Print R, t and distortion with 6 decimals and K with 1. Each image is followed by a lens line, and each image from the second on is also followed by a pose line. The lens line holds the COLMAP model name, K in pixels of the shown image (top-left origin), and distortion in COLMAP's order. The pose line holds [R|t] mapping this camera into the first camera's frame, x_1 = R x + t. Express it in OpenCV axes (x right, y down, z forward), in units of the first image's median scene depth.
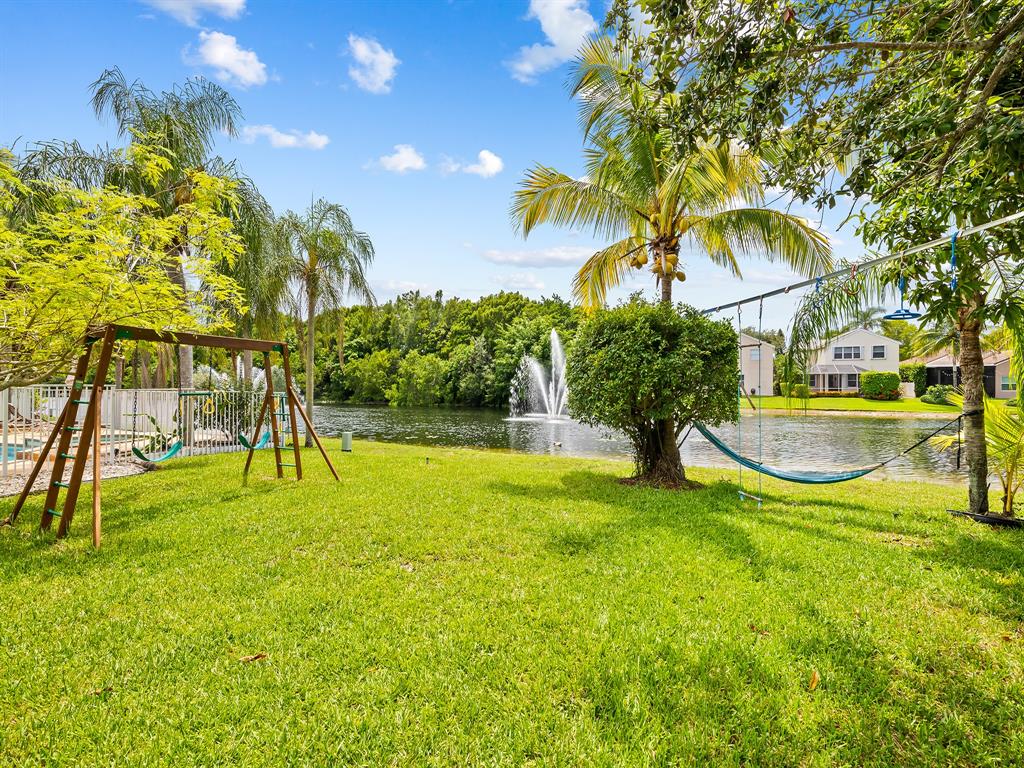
lens RADIAL K [[436.9, 0, 522.7], [0, 436.9, 345.3], [0, 0, 1]] dist [-0.006102, -0.001120]
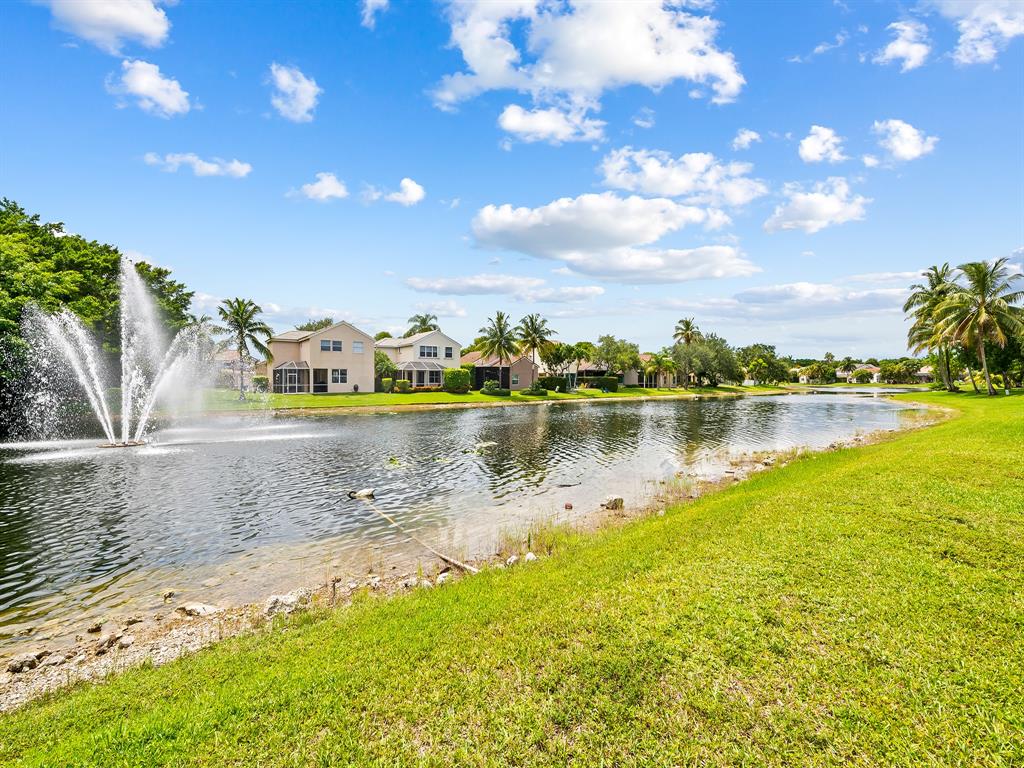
lens RADIAL K [[436.9, 0, 512.3], [0, 436.9, 382.9], [0, 0, 1]] dist [-0.006102, -0.001120]
pose [[0.999976, -0.002089, 0.006547, 0.150898], [0.002003, 0.999911, 0.013185, 0.013213], [-0.006574, -0.013172, 0.999892, -0.017946]]
